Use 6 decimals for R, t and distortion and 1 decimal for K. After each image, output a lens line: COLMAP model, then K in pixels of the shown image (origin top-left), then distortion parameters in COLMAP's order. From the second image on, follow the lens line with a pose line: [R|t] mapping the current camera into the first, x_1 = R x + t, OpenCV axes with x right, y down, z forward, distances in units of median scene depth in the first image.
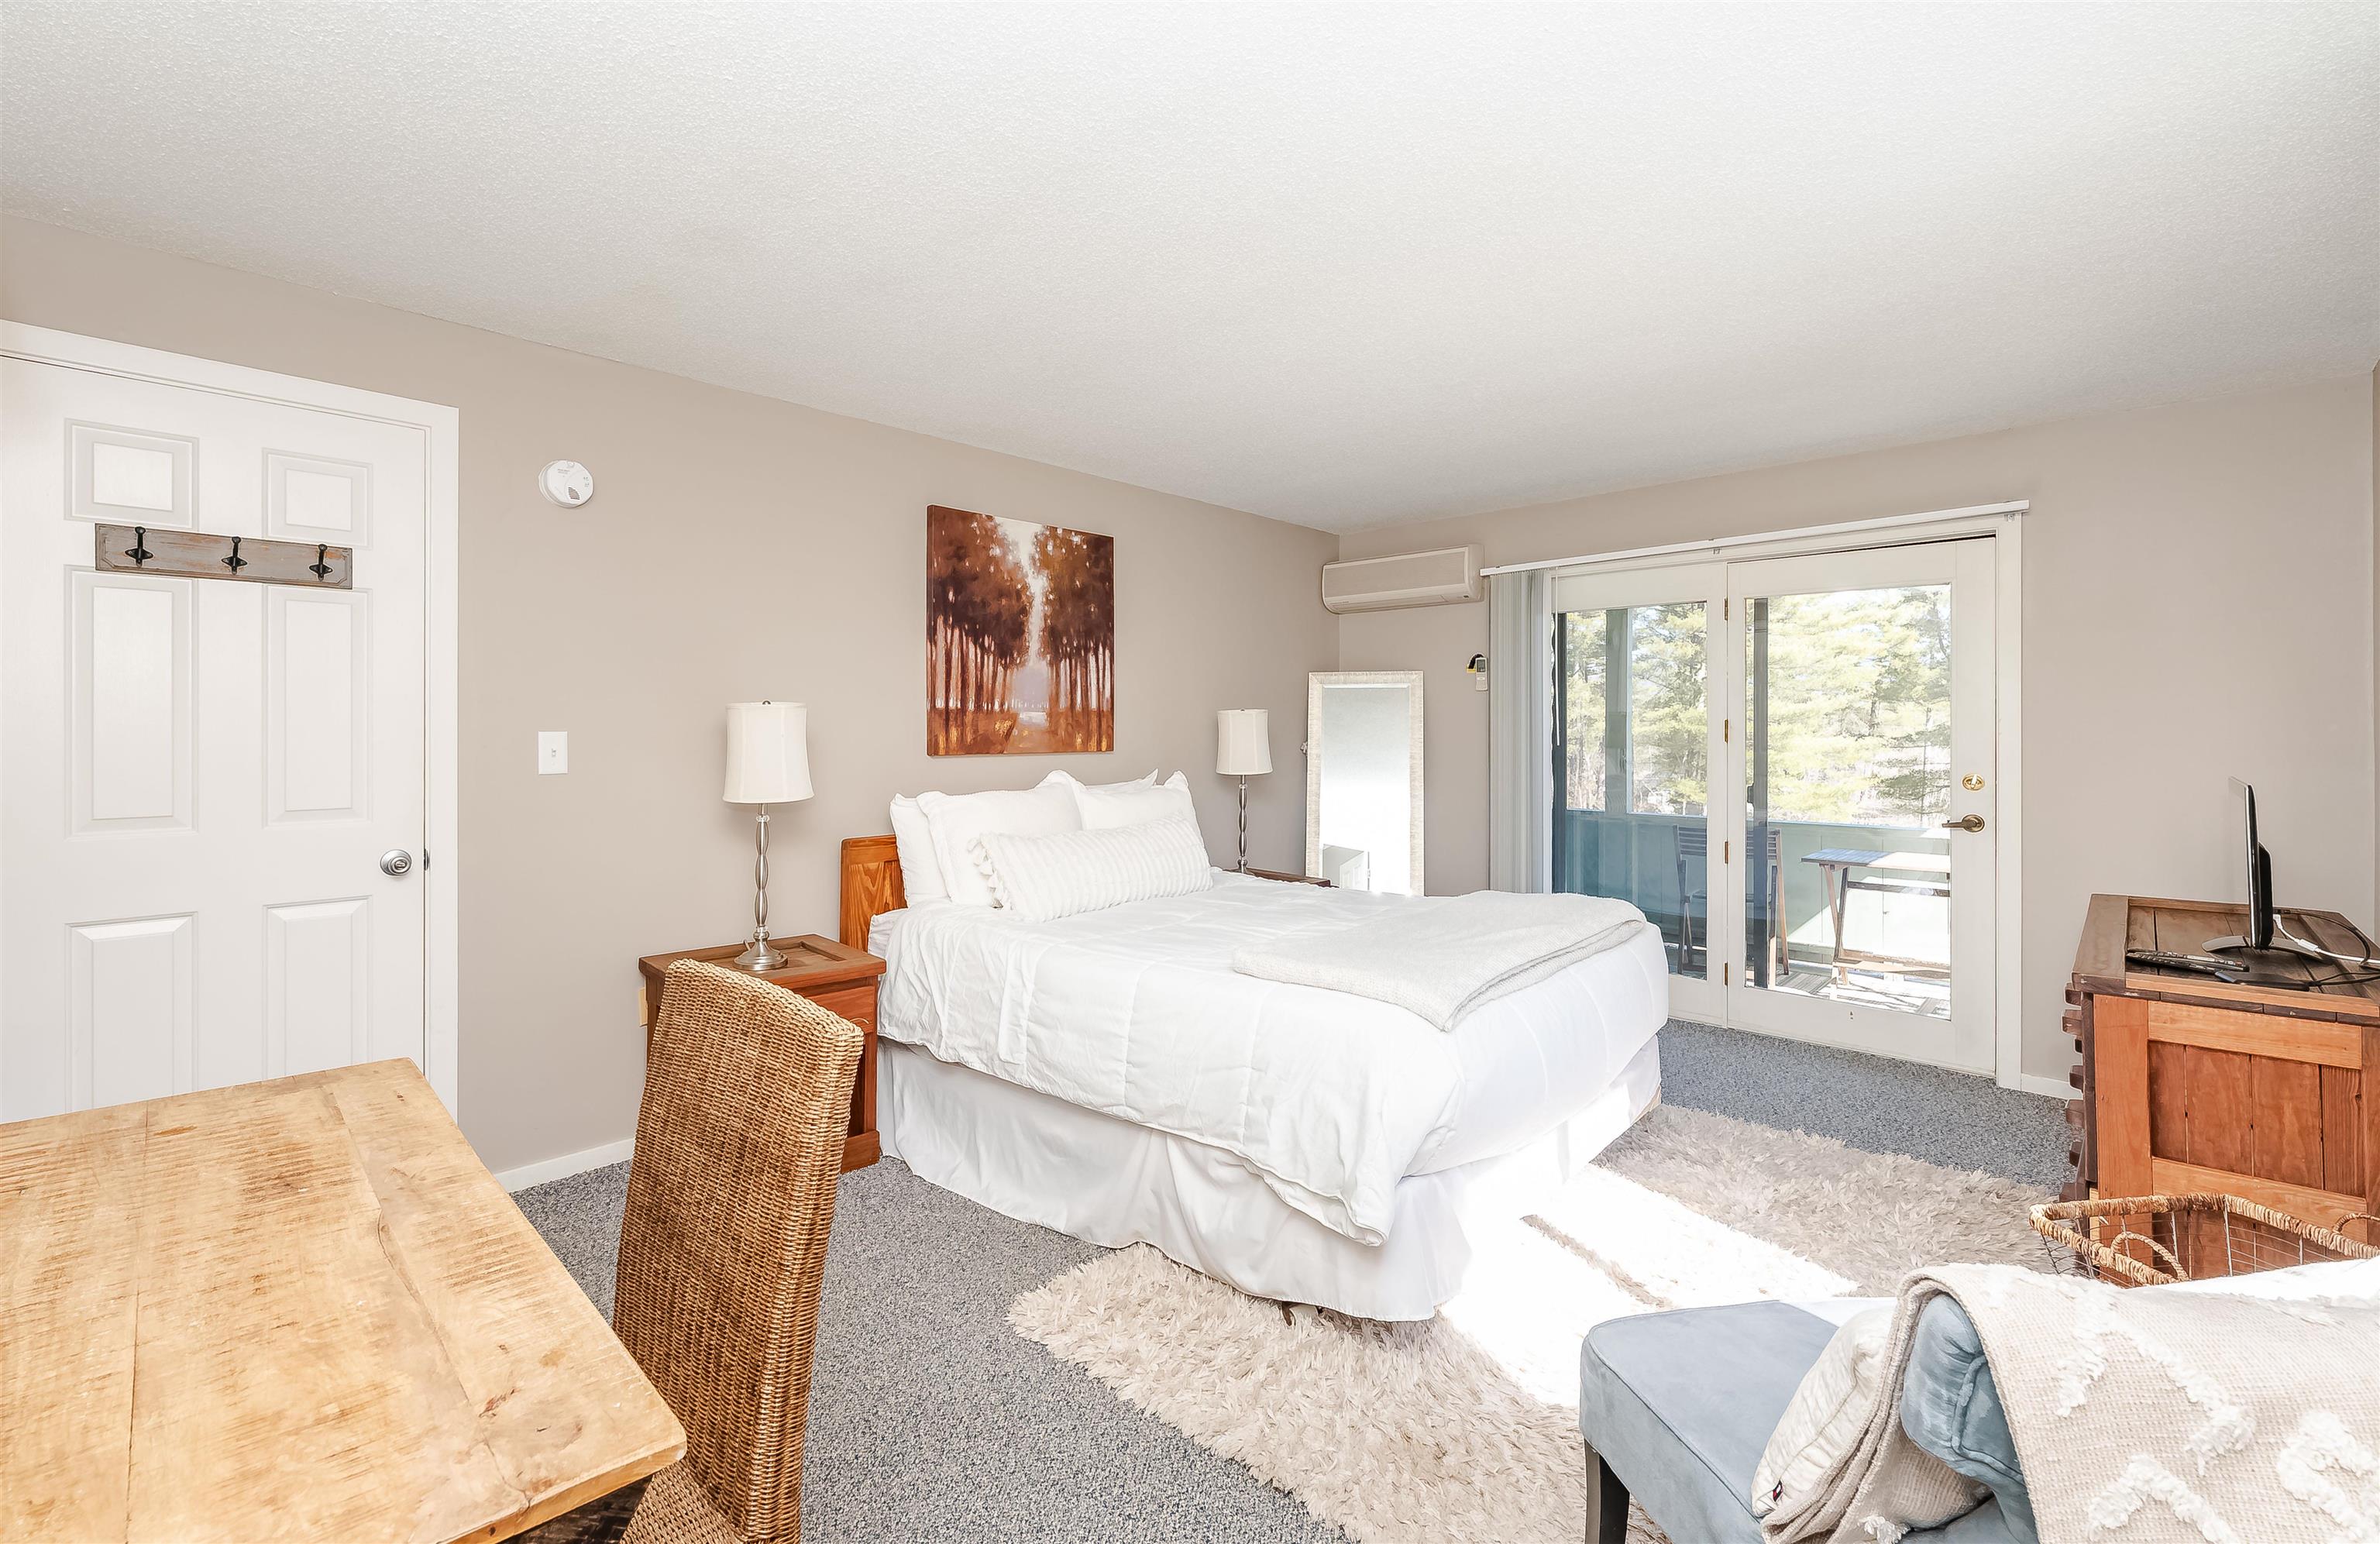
lens RADIAL K [[986.5, 0, 1184.5], [0, 986.5, 741.4], [0, 0, 1]] dist [-0.000415, -0.000410]
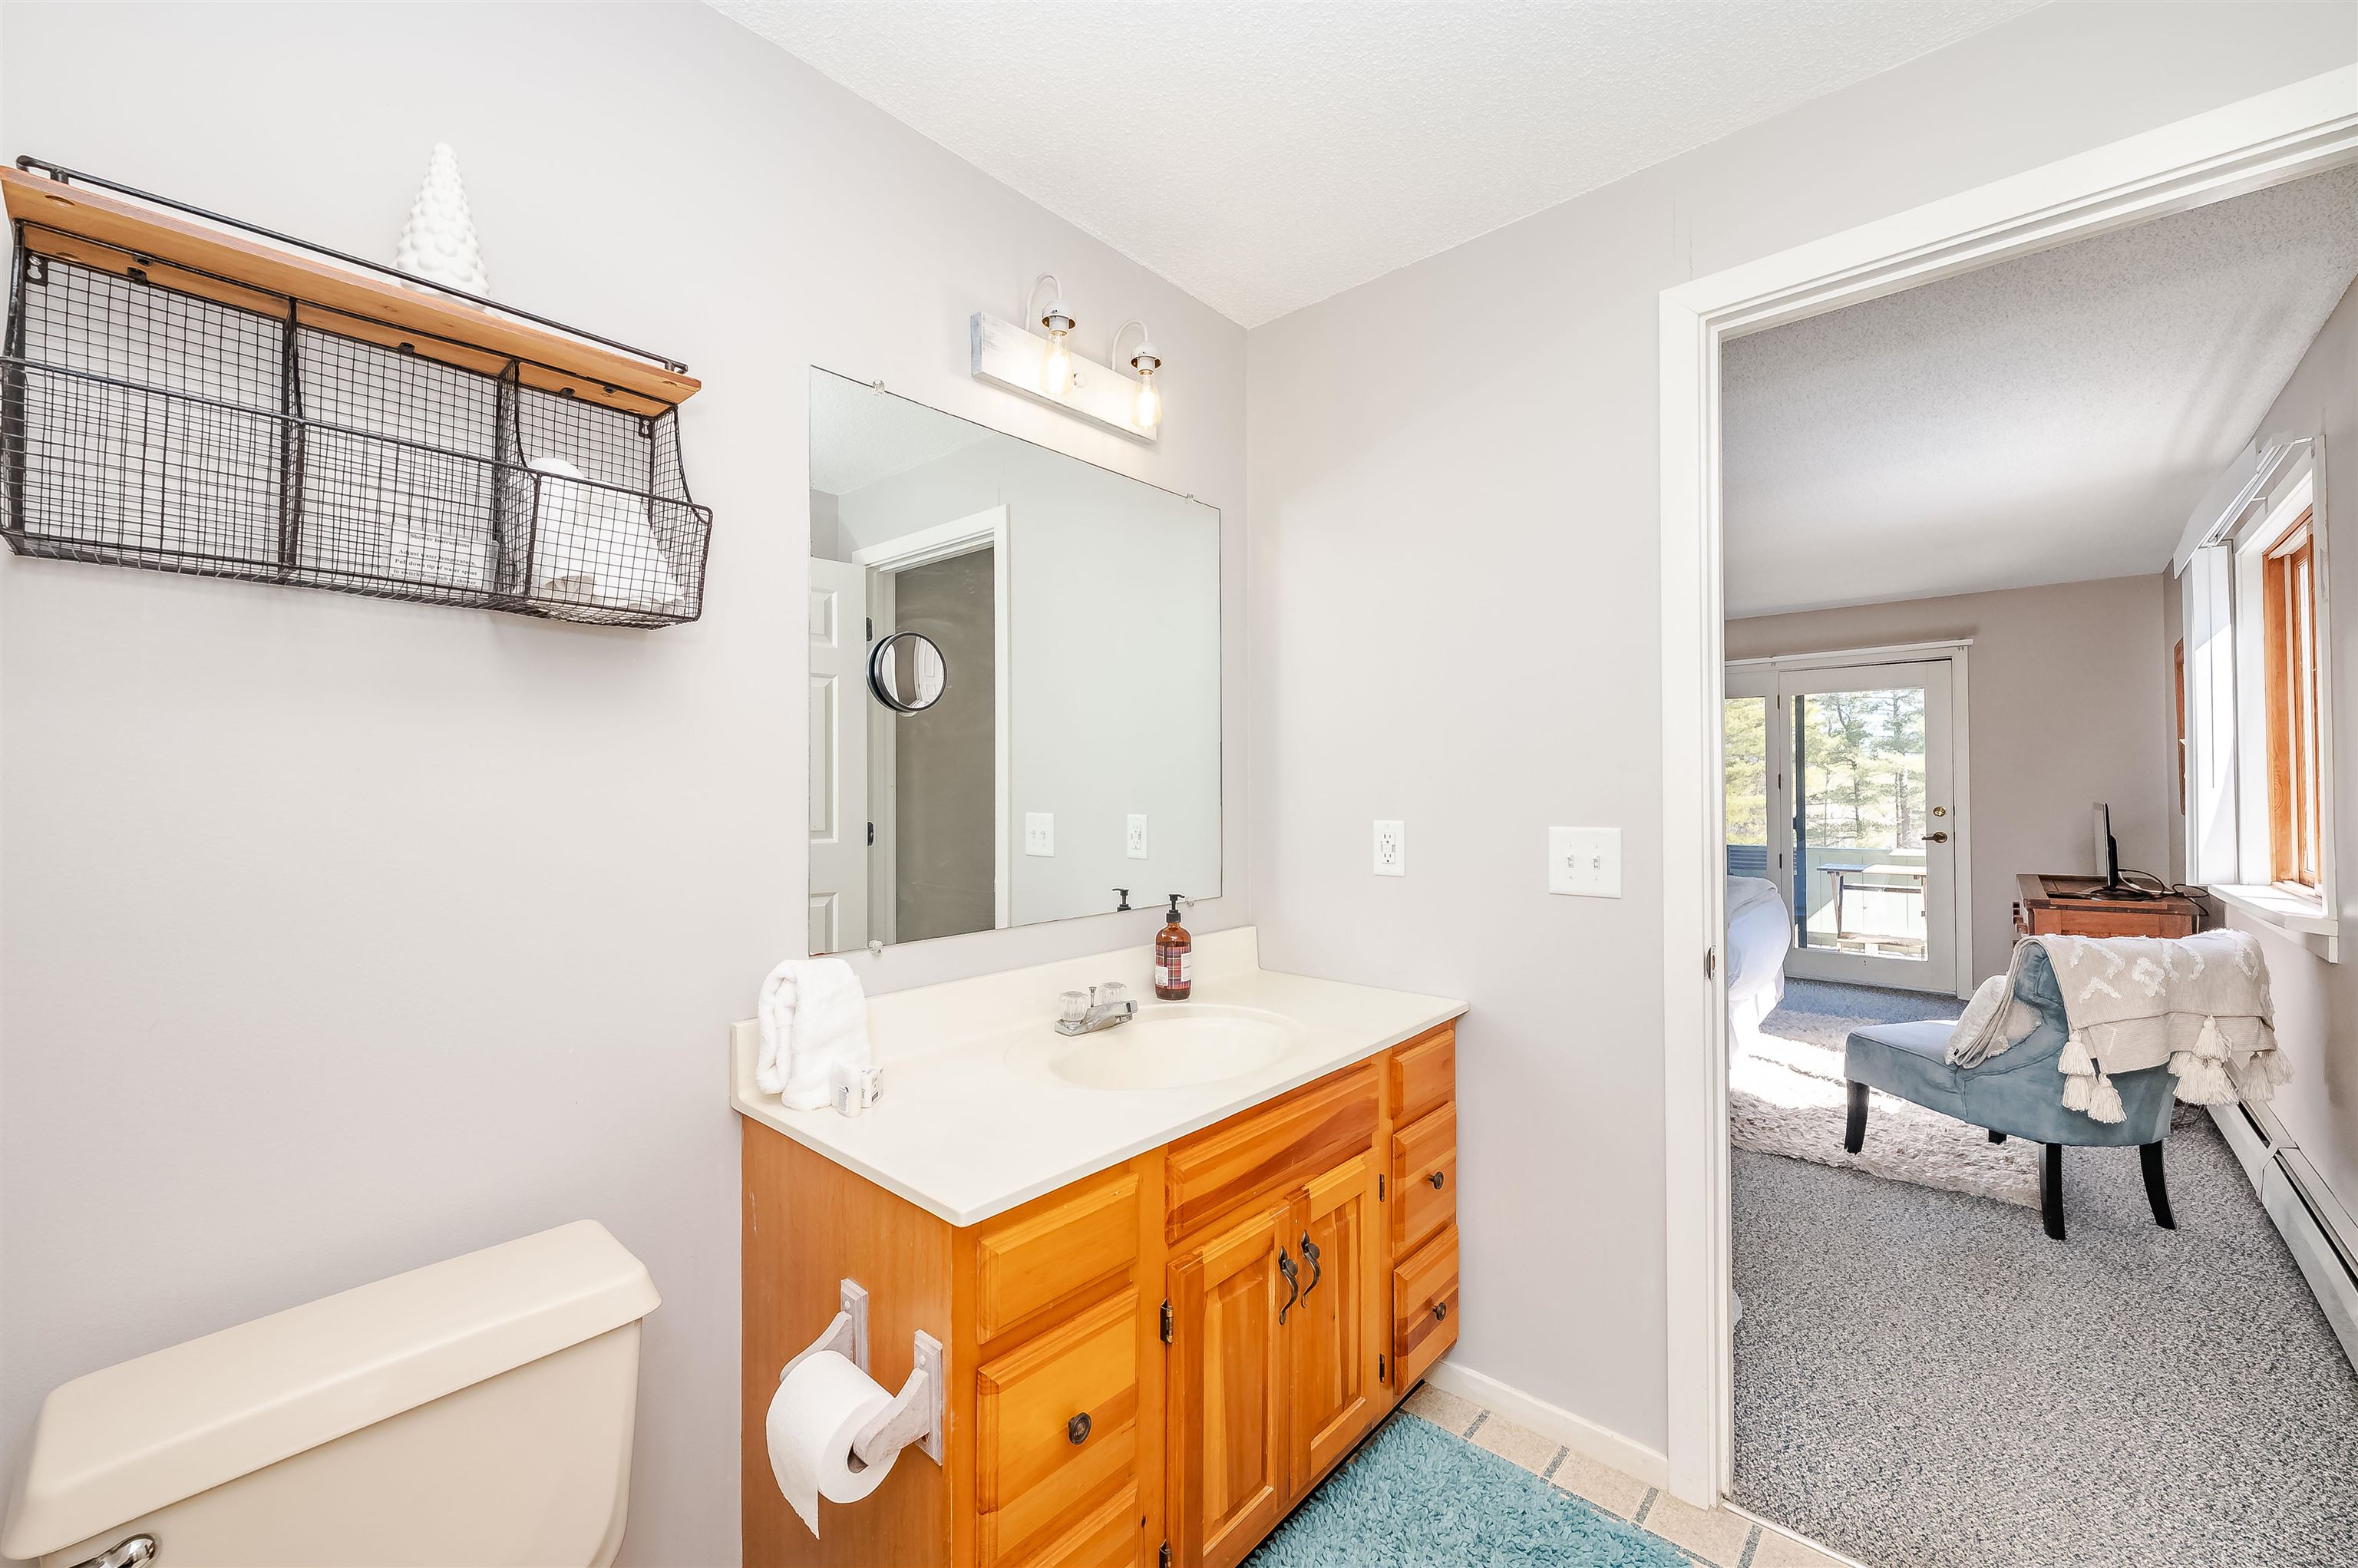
lens RADIAL K [[959.2, 0, 1177.7], [0, 959.2, 790.9], [0, 0, 1]] dist [-0.000656, 0.000000]
pose [[0.997683, -0.004520, 0.067881, -0.590662], [0.005646, 0.999850, -0.016398, 0.028673], [-0.067796, 0.016743, 0.997559, -0.514664]]
